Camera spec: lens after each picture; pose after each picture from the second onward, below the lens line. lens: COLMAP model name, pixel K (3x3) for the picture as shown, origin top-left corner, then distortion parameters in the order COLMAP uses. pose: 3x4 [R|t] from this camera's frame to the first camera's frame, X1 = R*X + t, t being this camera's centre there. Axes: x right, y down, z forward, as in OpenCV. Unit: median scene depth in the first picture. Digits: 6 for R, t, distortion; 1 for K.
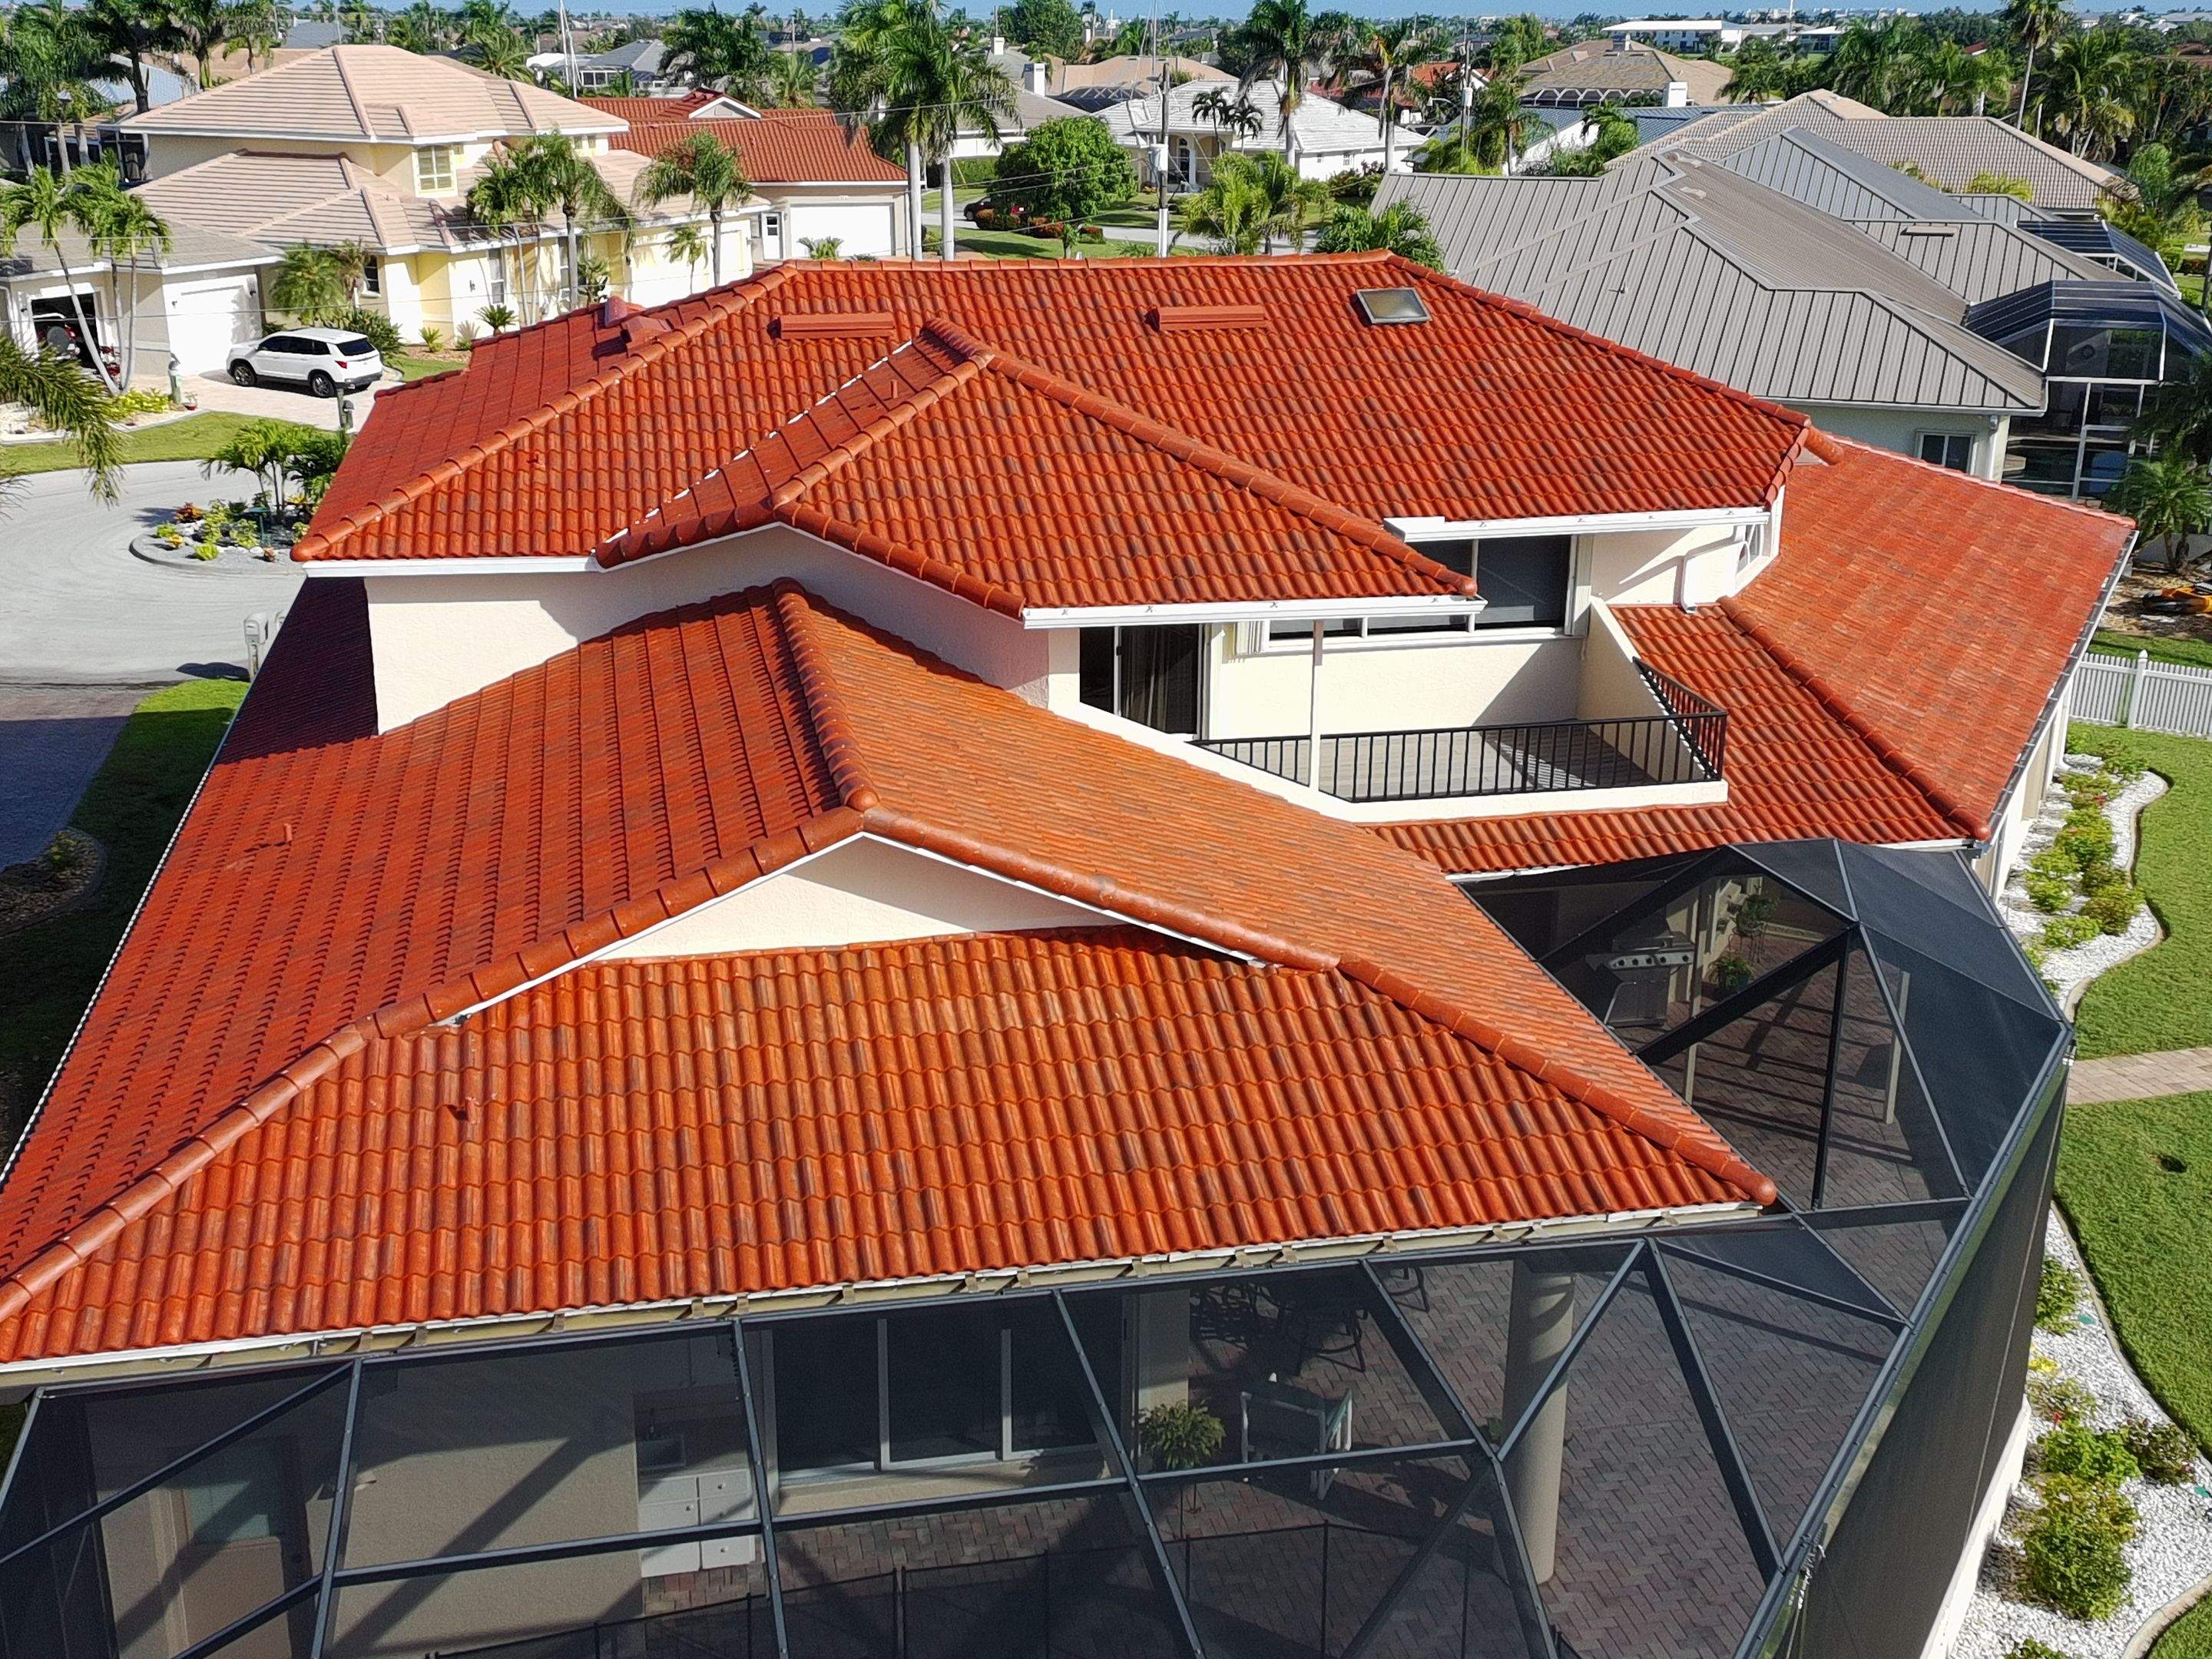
lens RADIAL K [[2566.1, 0, 1106.0], [0, 2566.1, 829.5], [0, 0, 1]] dist [0.080520, 0.030207]
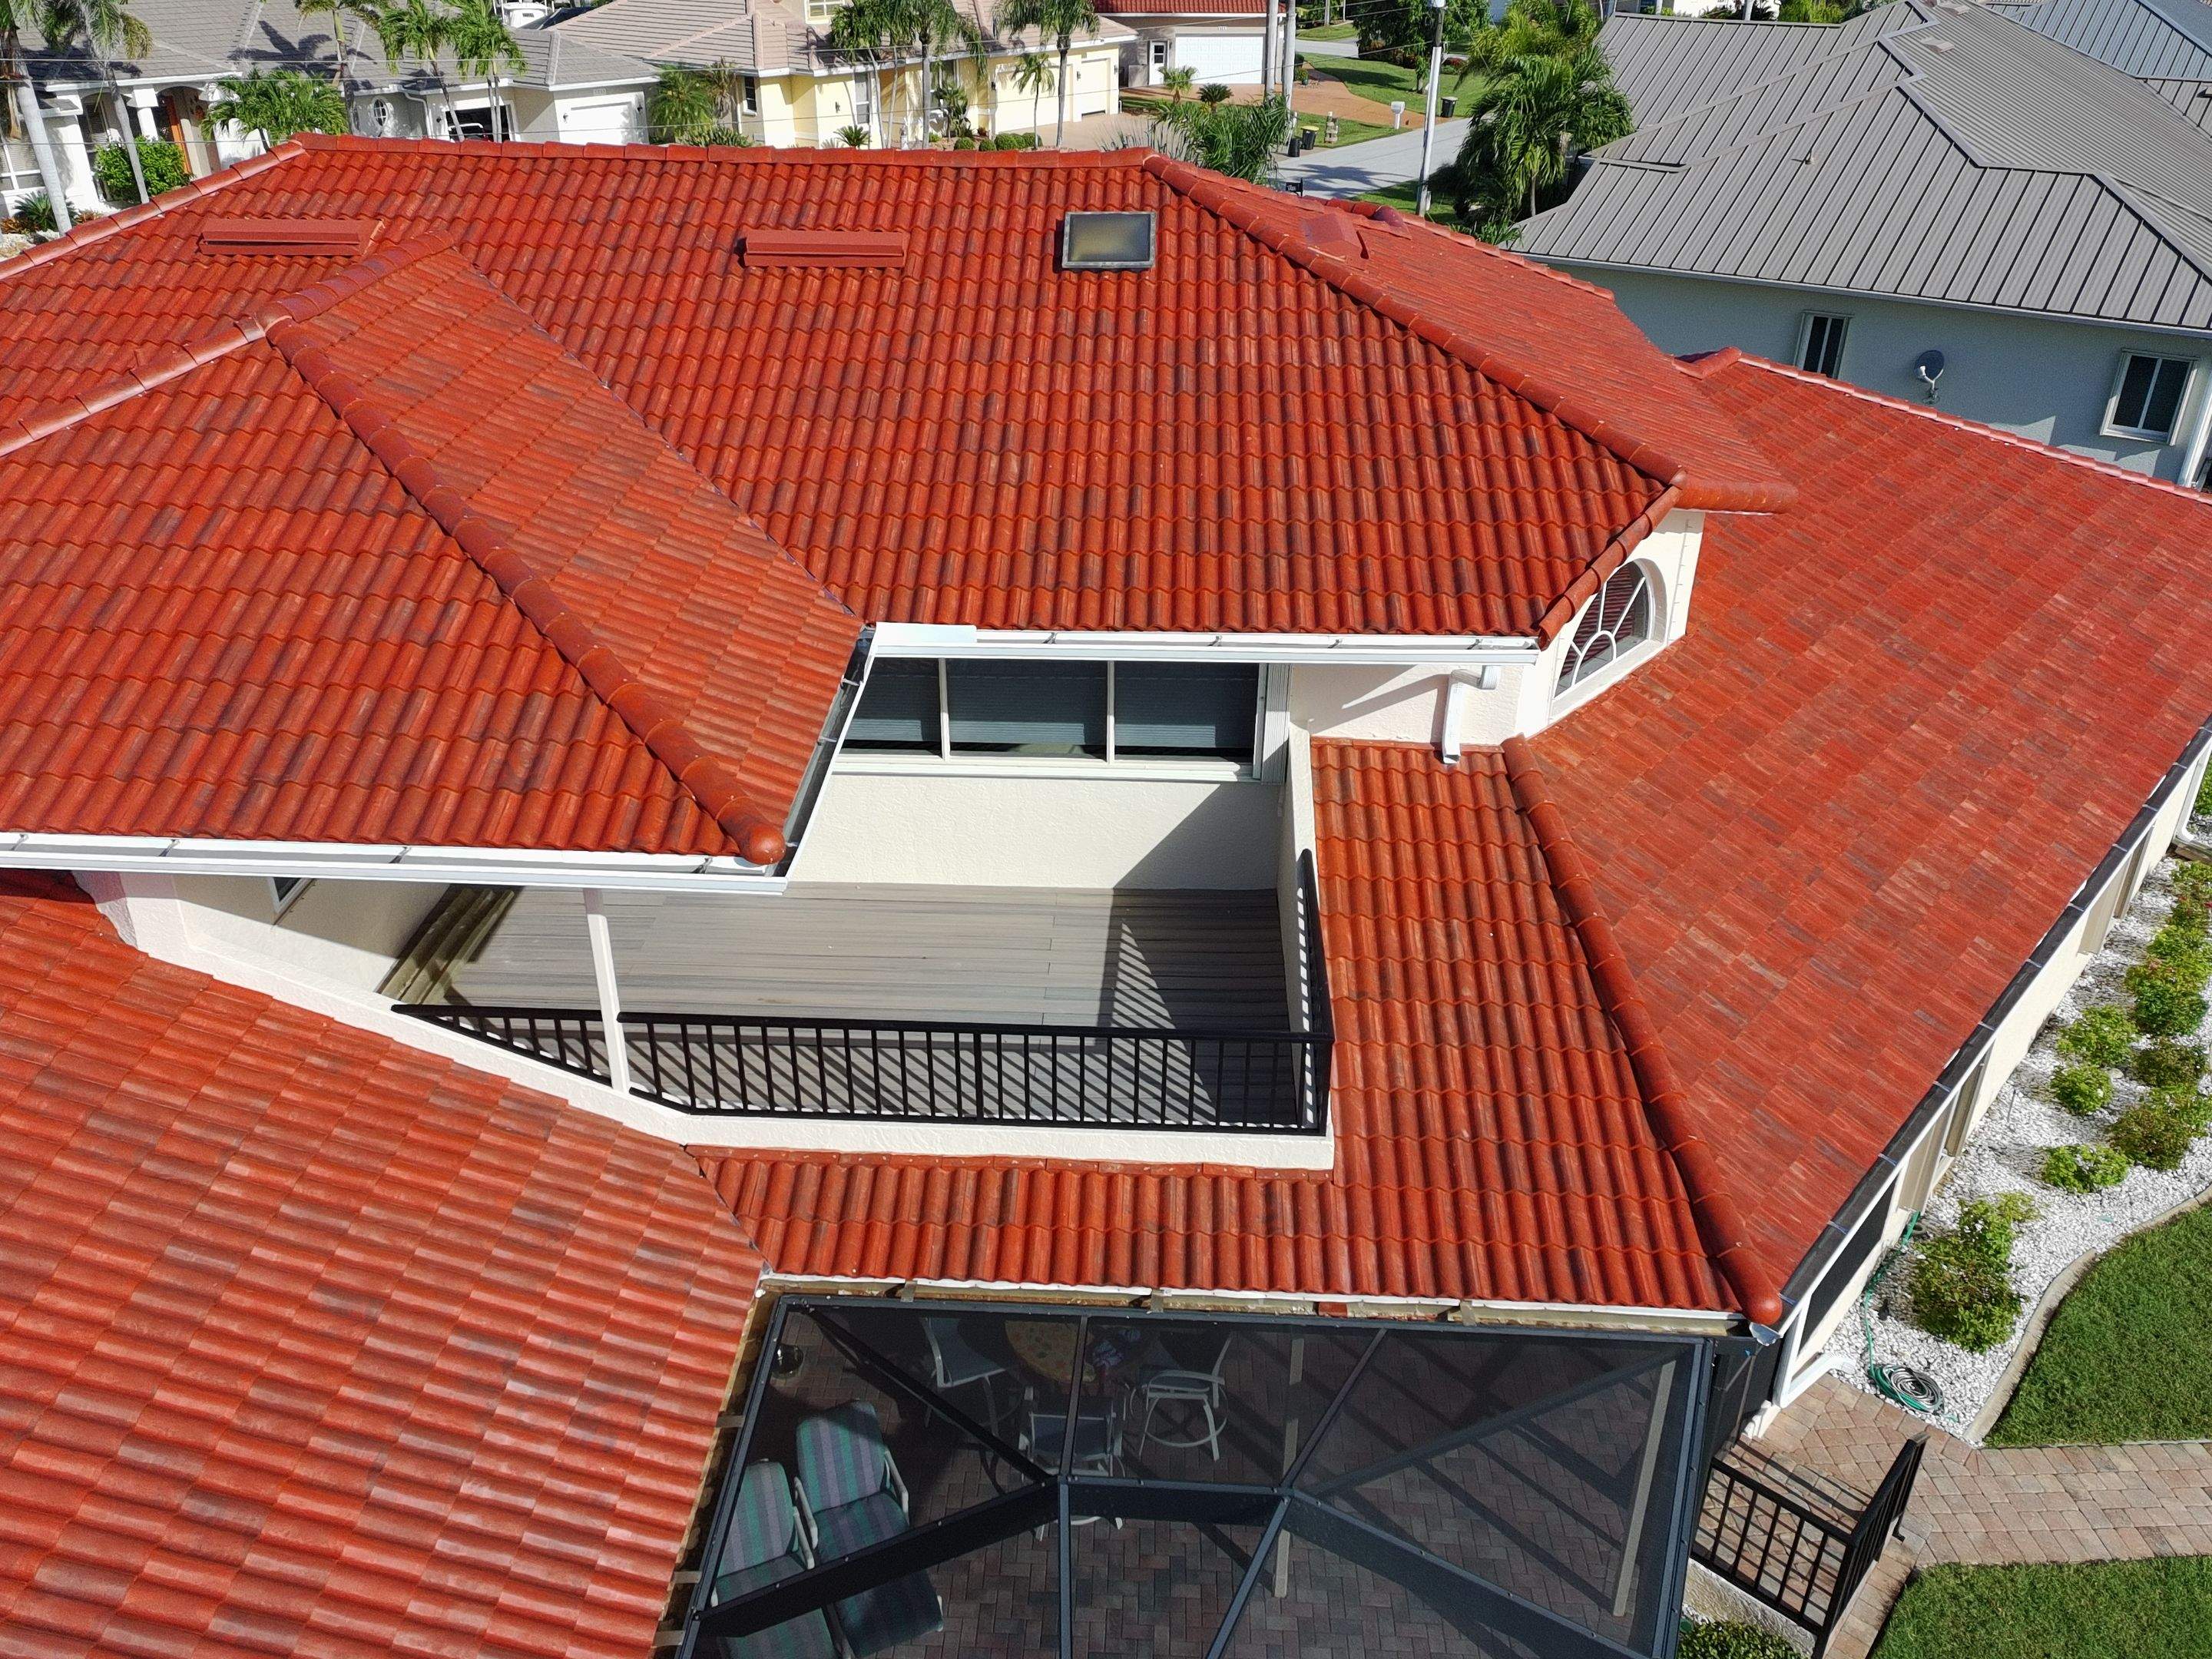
lens RADIAL K [[1781.0, 0, 1114.3], [0, 1781.0, 831.2], [0, 0, 1]] dist [0.092803, -0.083358]
pose [[0.966382, 0.121325, -0.226684, 0.114450], [-0.078626, 0.978879, 0.188716, -0.066948], [0.244792, -0.164549, 0.955511, 0.249910]]
